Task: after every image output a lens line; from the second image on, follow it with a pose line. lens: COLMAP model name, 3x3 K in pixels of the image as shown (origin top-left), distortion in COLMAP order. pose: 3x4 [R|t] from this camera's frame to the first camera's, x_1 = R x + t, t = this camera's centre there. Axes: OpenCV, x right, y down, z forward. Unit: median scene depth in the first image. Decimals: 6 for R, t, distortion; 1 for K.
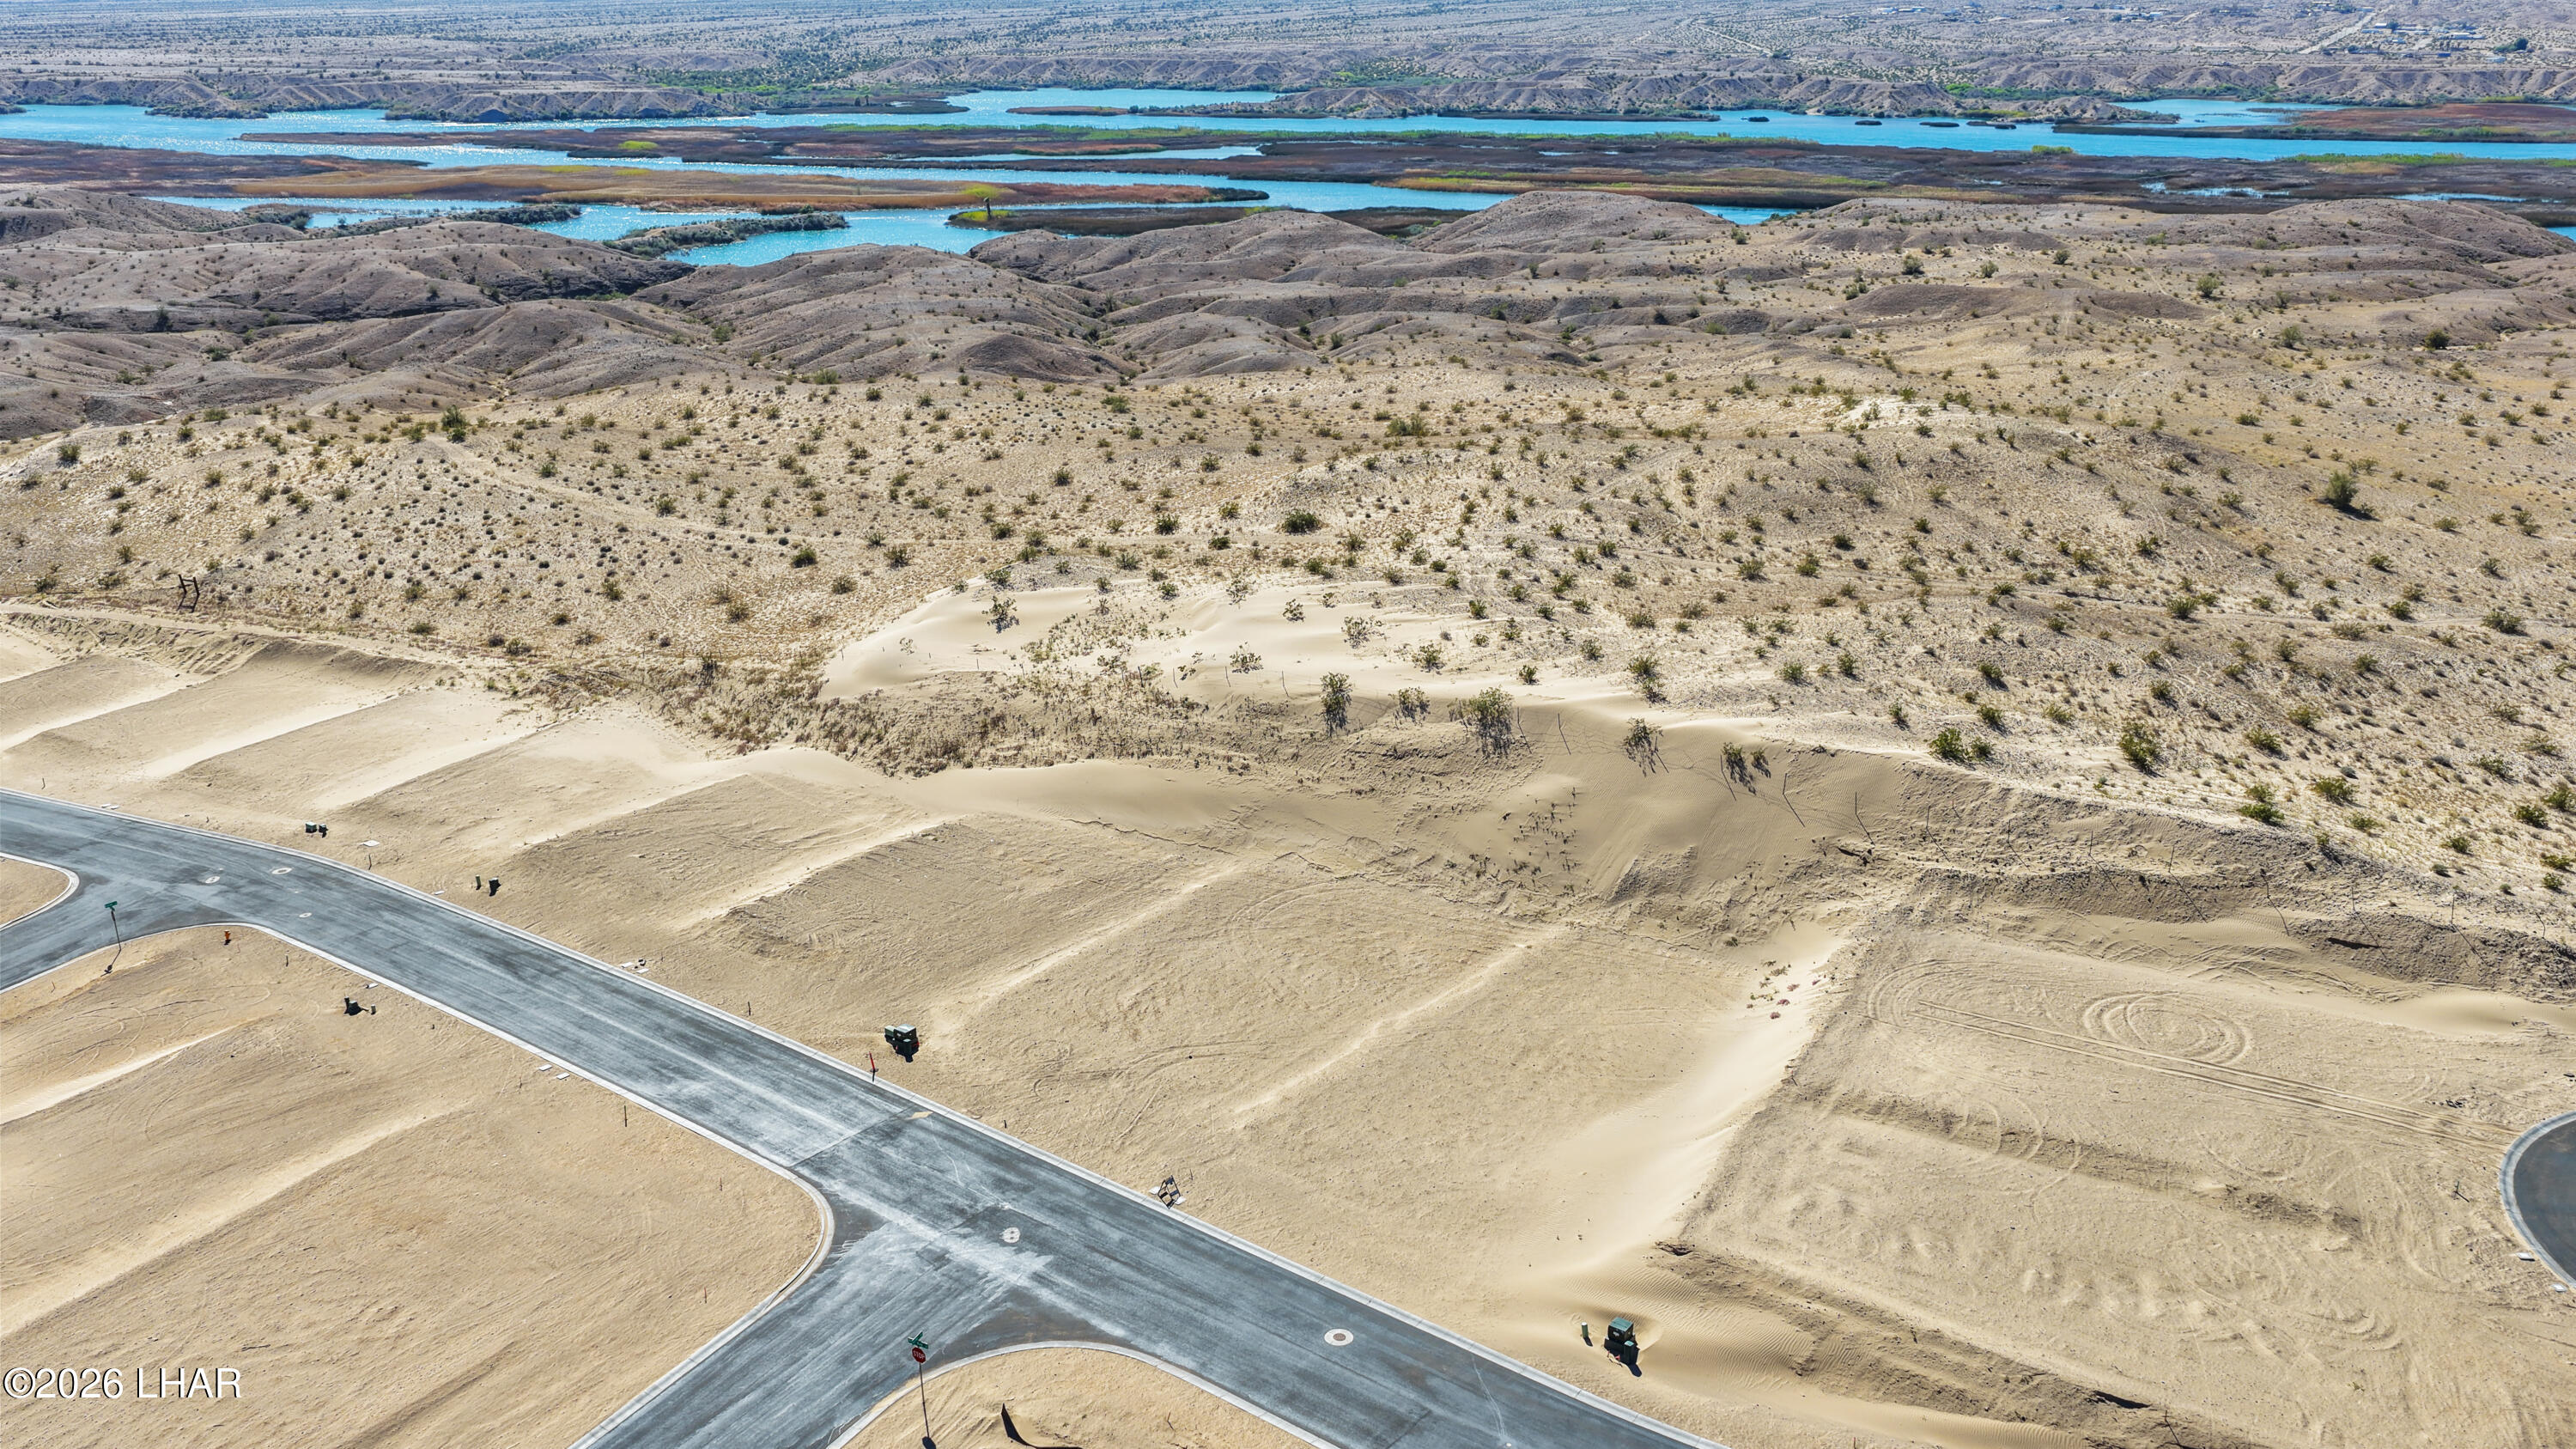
lens RADIAL K [[2142.8, 0, 1291.3], [0, 2142.8, 726.9], [0, 0, 1]] dist [-0.016167, 0.044566]
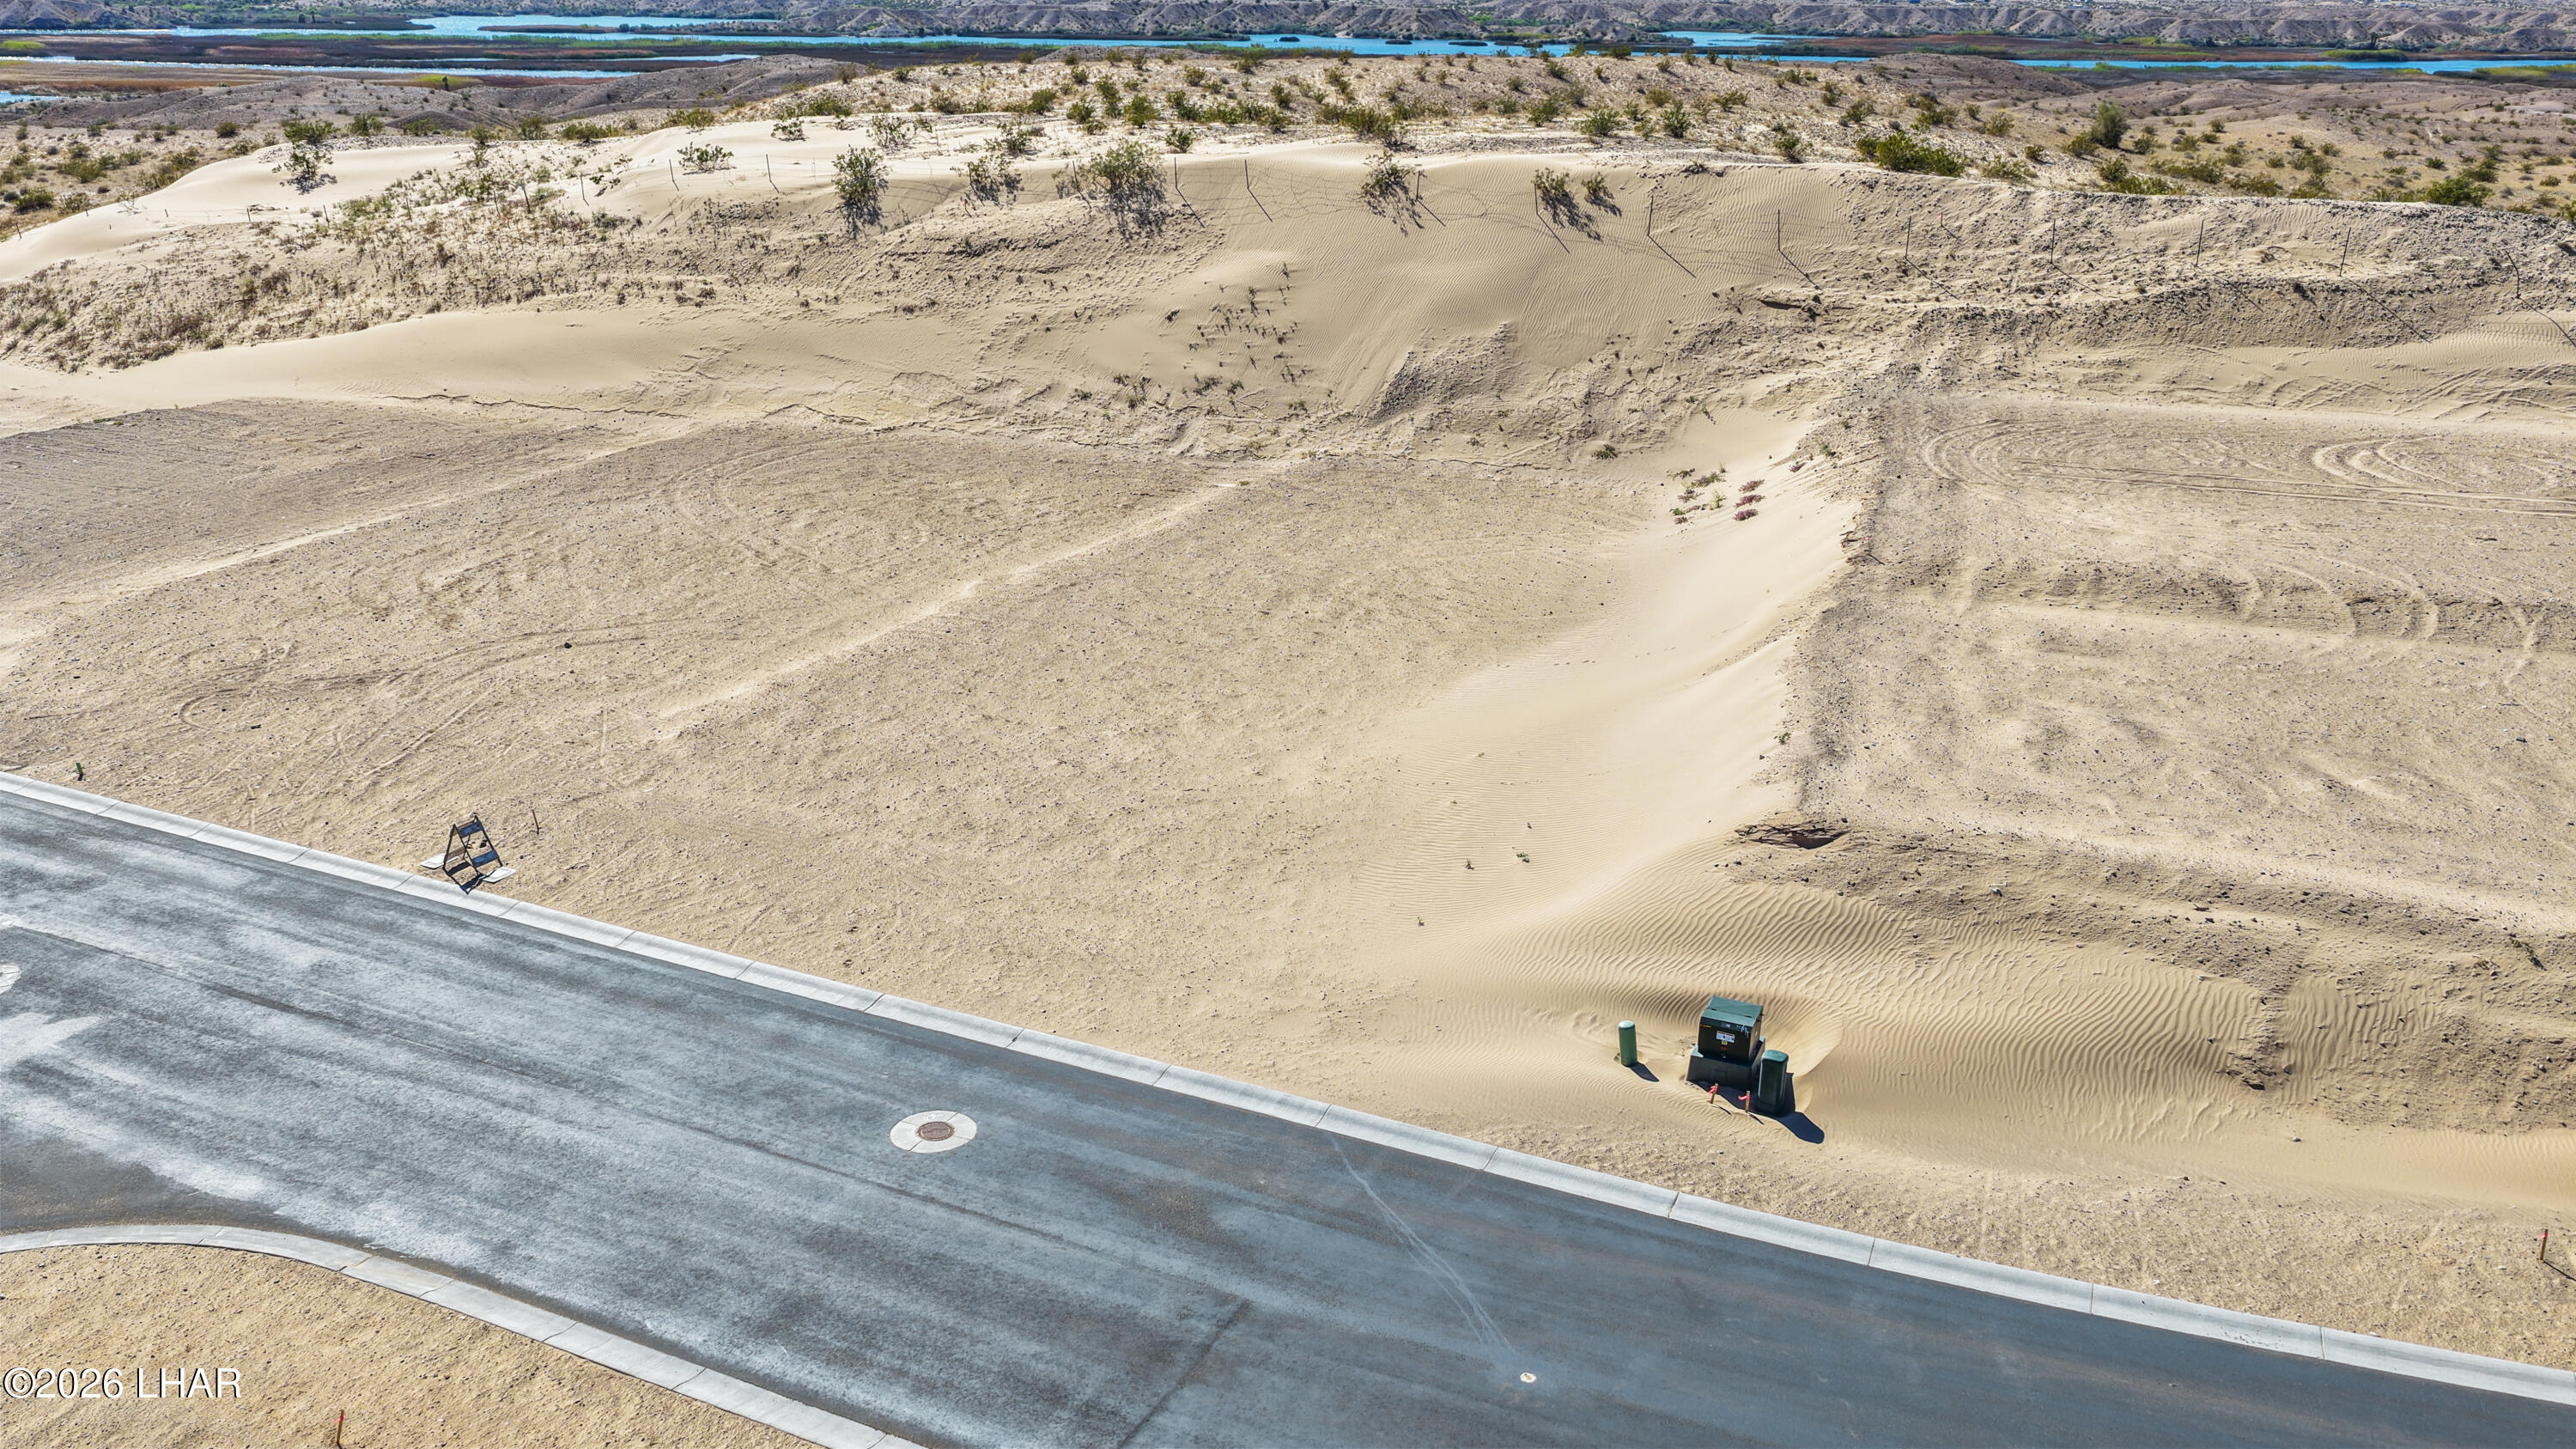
lens RADIAL K [[2142.8, 0, 1291.2], [0, 2142.8, 734.0], [0, 0, 1]] dist [-0.016167, 0.044566]
pose [[0.977070, -0.058662, 0.204677, 0.006162], [0.055864, 0.998249, 0.019429, 0.113009], [-0.205458, -0.007550, 0.978637, 0.339372]]
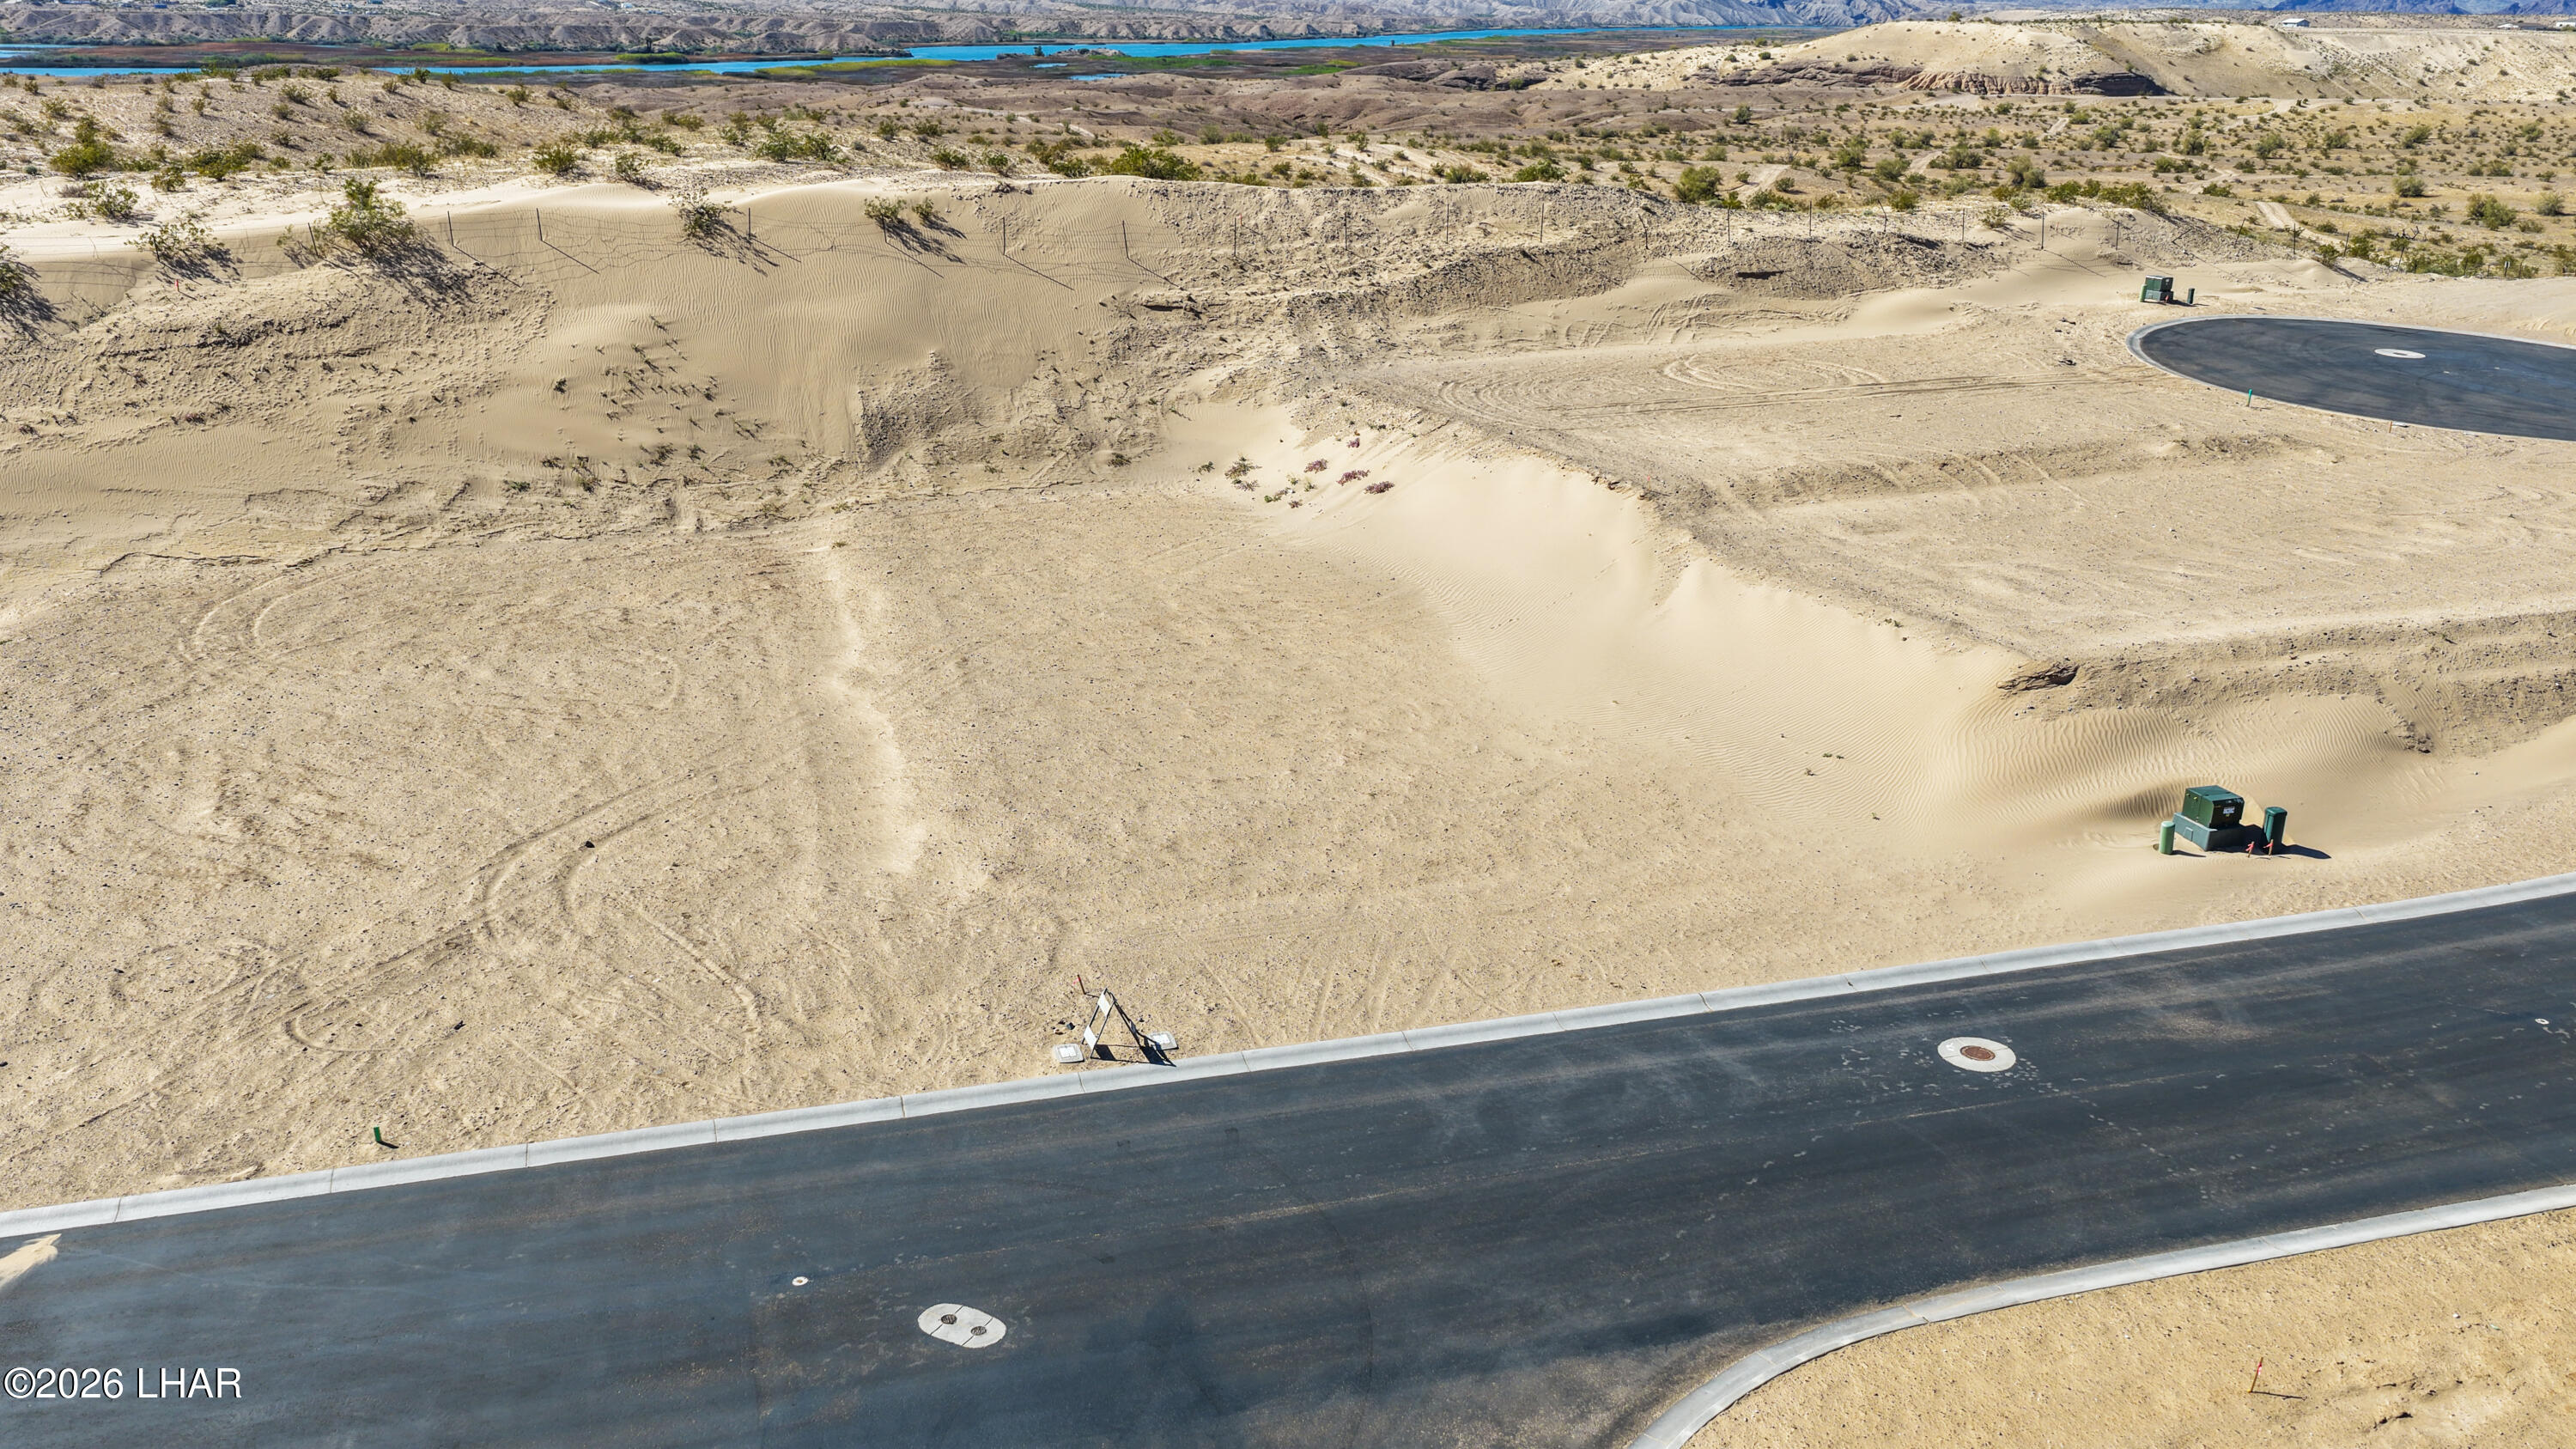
lens RADIAL K [[2142.8, 0, 1293.7], [0, 2142.8, 731.3], [0, 0, 1]] dist [-0.016167, 0.044566]
pose [[0.571445, -0.255038, 0.780004, -0.171360], [0.250586, 0.959315, 0.130084, 0.076895], [-0.781446, 0.121123, 0.612104, 0.440750]]
